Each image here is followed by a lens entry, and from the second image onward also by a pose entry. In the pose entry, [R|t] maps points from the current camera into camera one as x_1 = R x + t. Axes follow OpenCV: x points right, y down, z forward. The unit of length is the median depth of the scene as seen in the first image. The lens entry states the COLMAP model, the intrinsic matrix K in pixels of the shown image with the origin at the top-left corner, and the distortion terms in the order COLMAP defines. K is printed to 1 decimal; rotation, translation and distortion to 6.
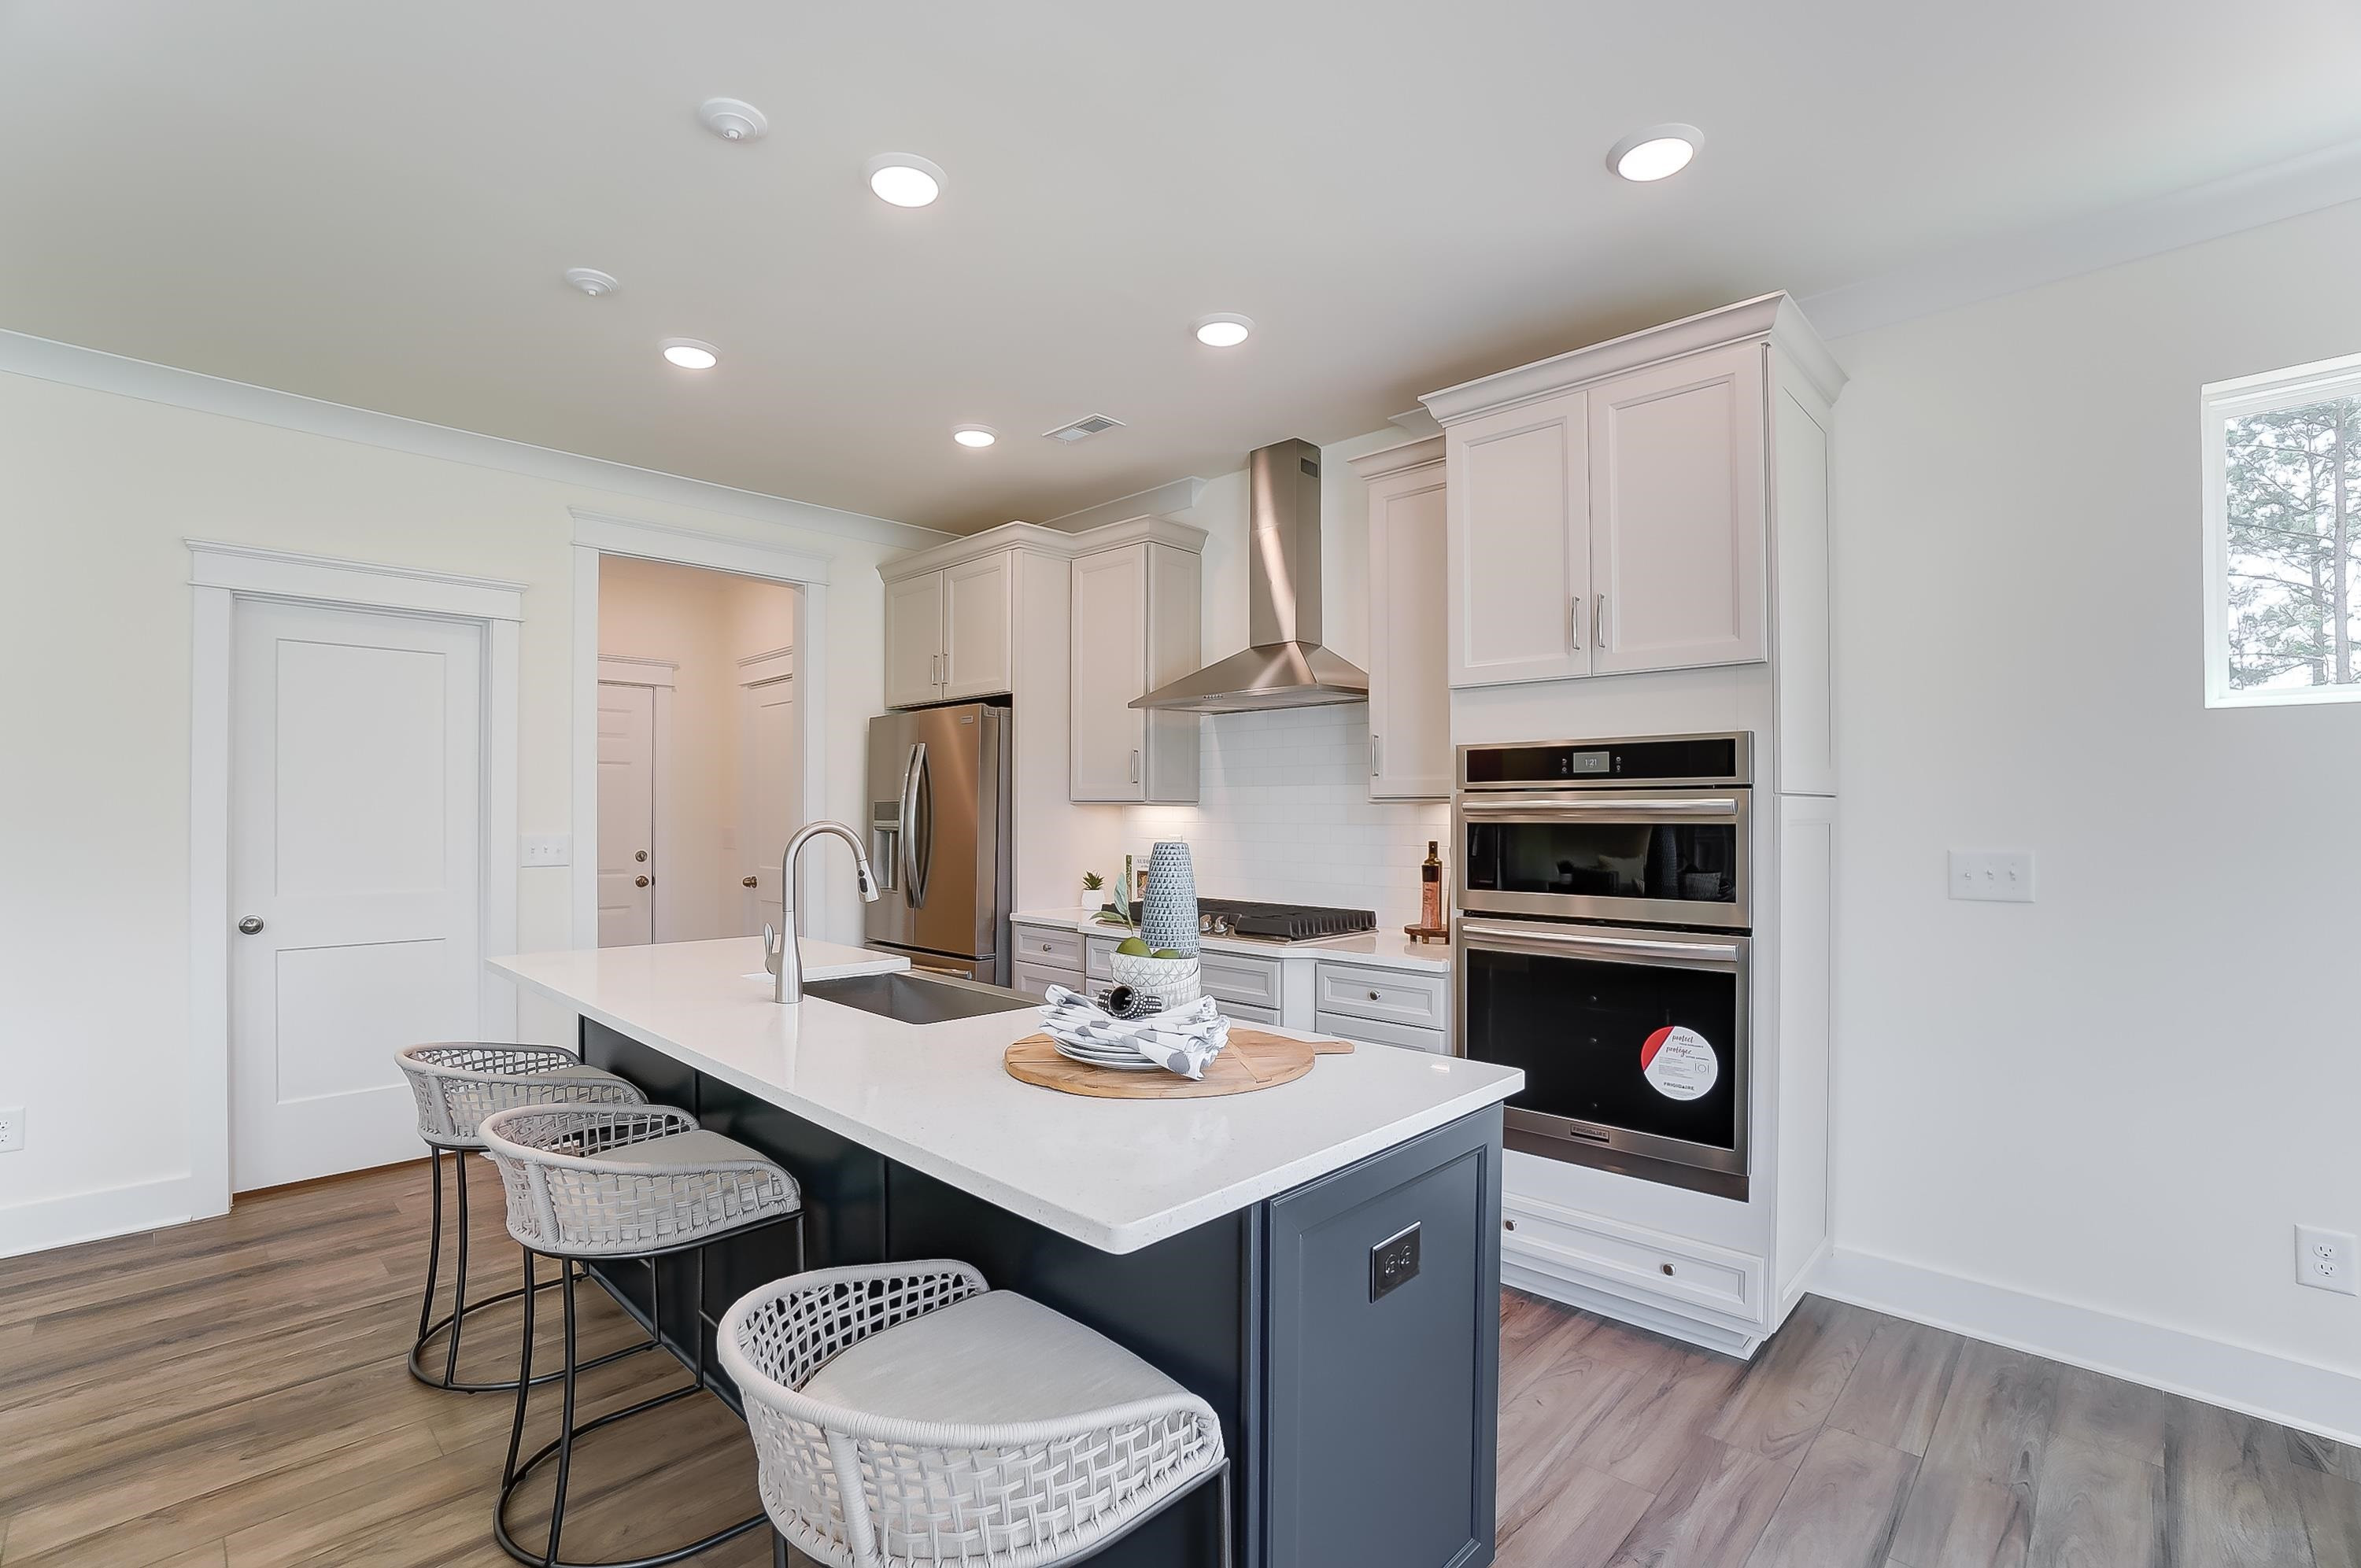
lens RADIAL K [[1038.8, 0, 1181.0], [0, 1038.8, 793.8], [0, 0, 1]] dist [-0.001094, 0.000135]
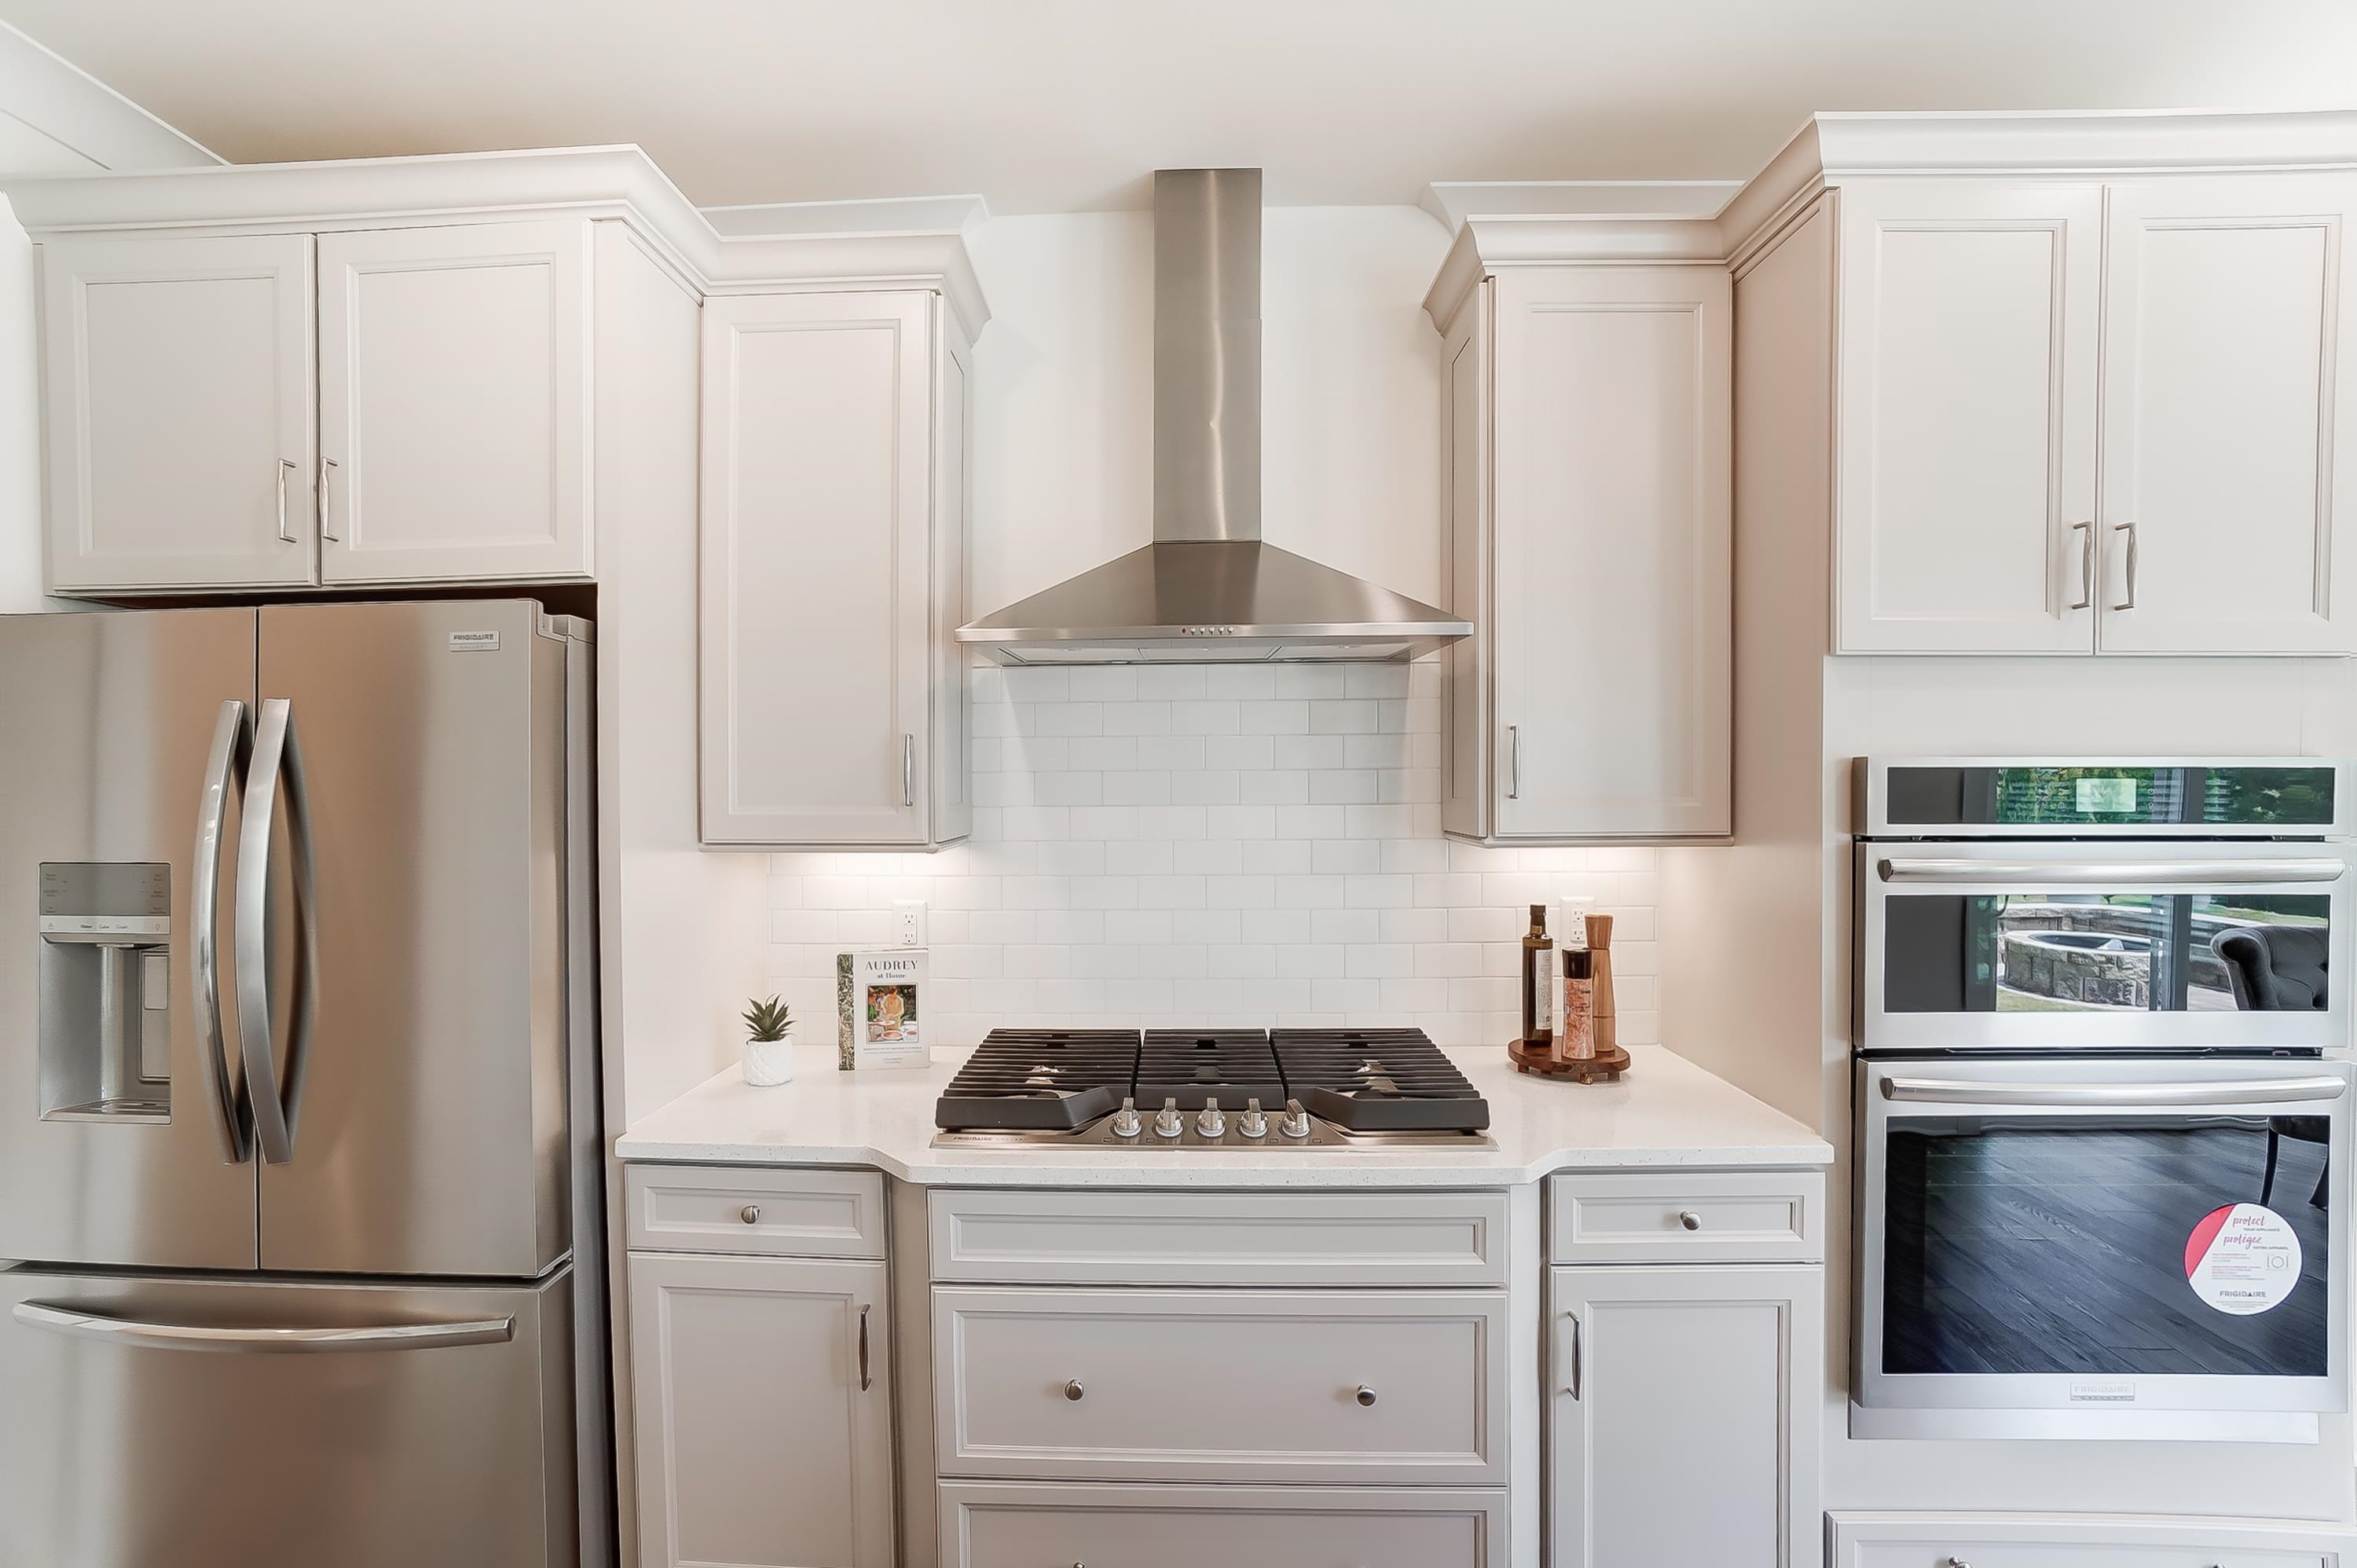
lens RADIAL K [[1135.2, 0, 1178.2], [0, 1135.2, 787.1], [0, 0, 1]] dist [-0.014564, 0.000609]
pose [[0.754011, -0.009597, 0.656792, -0.402557], [-0.003793, 0.999813, 0.018964, -0.040361], [-0.656851, -0.016790, 0.753833, 0.757912]]
